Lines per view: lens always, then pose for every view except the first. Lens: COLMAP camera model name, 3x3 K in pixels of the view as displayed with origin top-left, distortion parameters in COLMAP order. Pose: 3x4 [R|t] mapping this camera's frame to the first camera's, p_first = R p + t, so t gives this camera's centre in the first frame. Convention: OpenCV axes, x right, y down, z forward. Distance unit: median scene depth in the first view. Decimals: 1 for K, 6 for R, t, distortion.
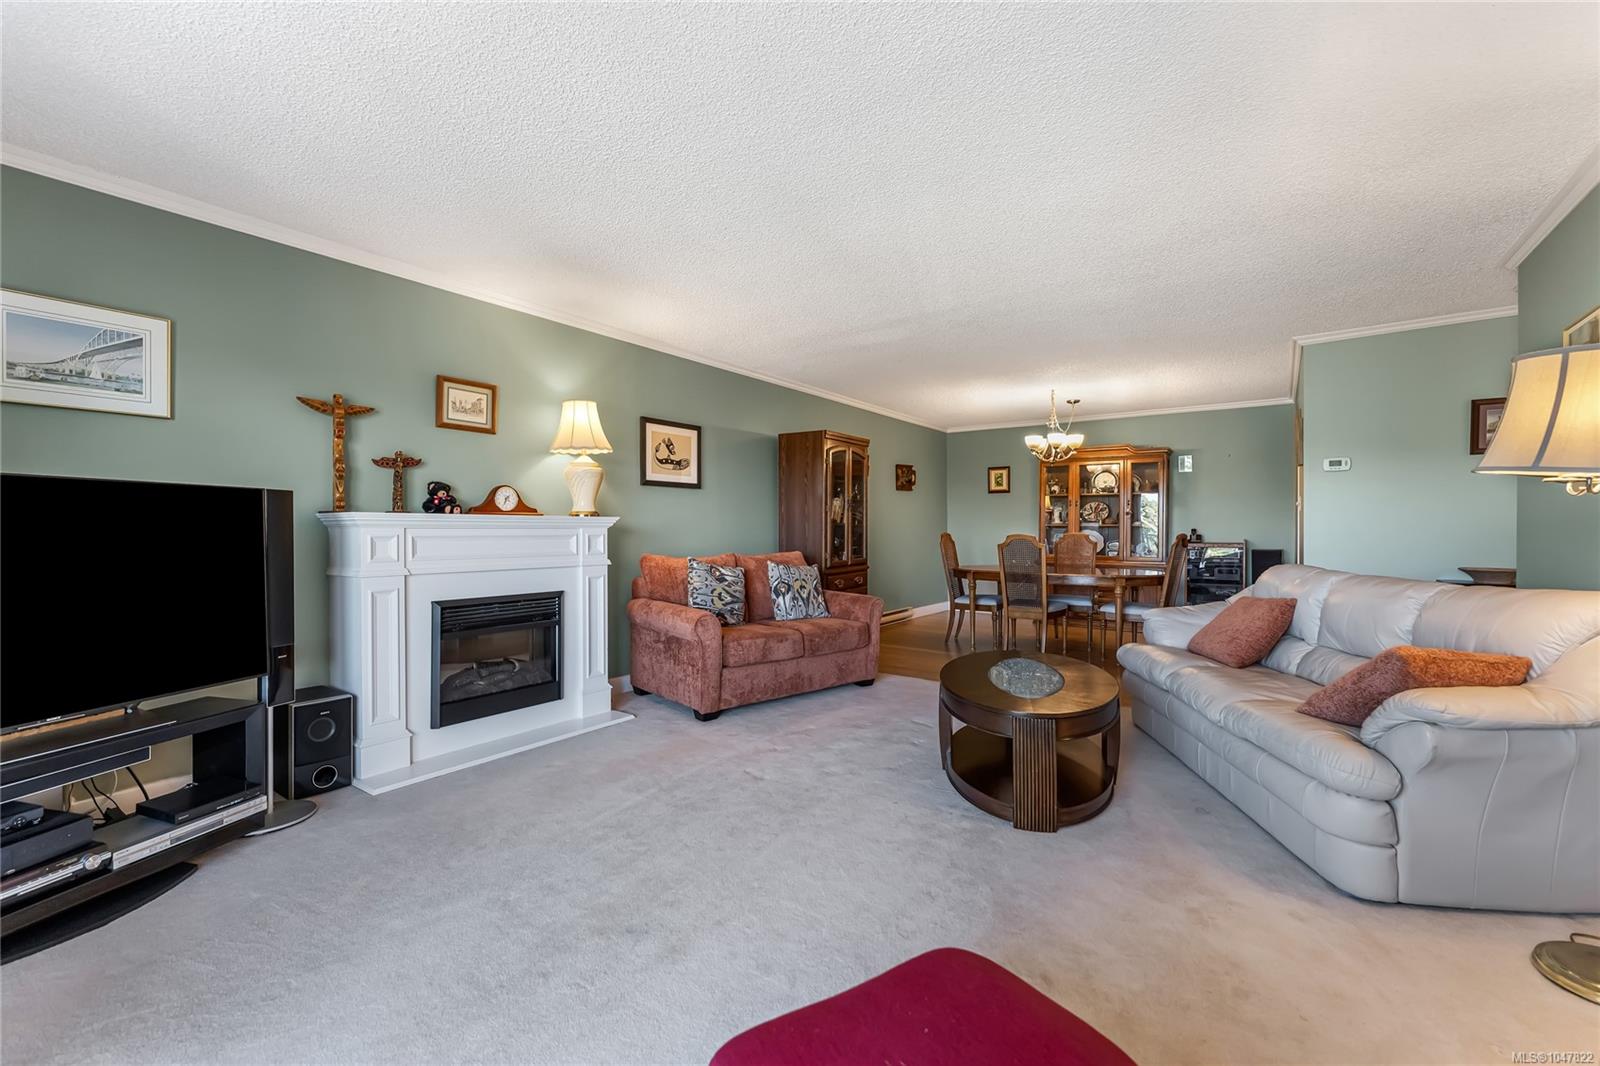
lens RADIAL K [[645.2, 0, 809.4], [0, 645.2, 534.9], [0, 0, 1]] dist [0.004578, -0.000270]
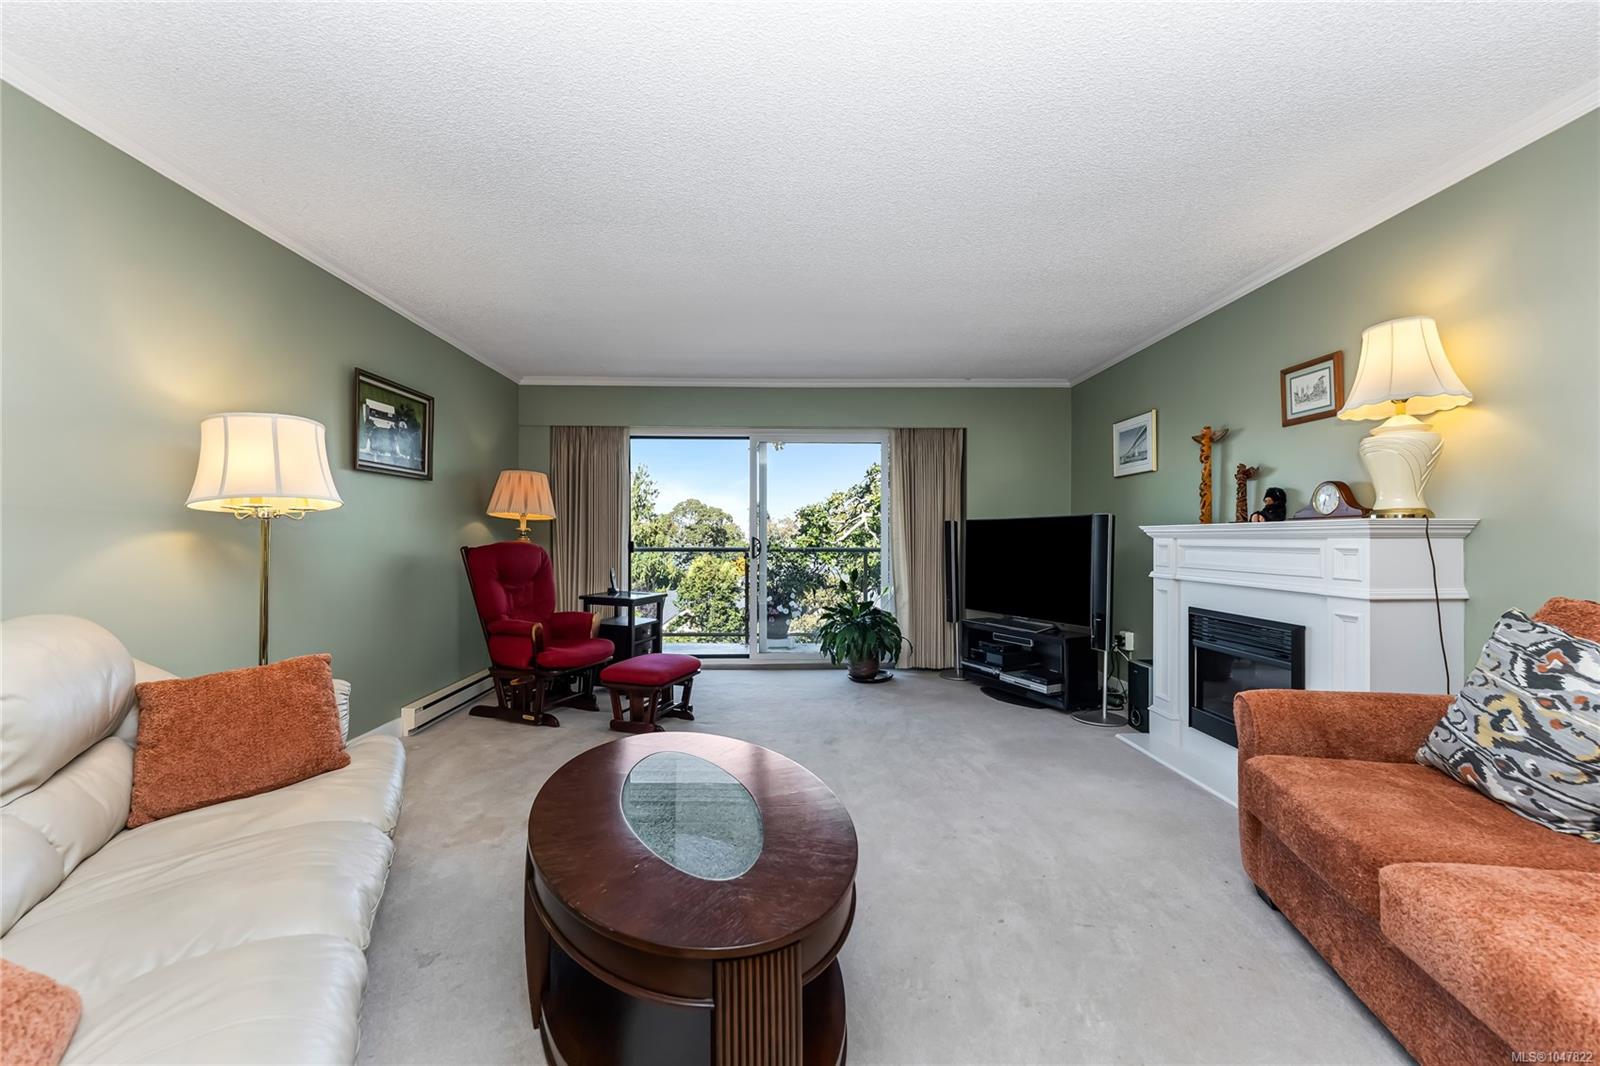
lens RADIAL K [[645.2, 0, 799.1], [0, 645.2, 541.2], [0, 0, 1]] dist [0.004578, -0.000270]
pose [[-0.803460, 0.002463, -0.595354, 0.386399], [-0.005624, 0.999915, 0.011726, -0.009256], [0.595332, 0.012770, -0.803378, 0.987954]]
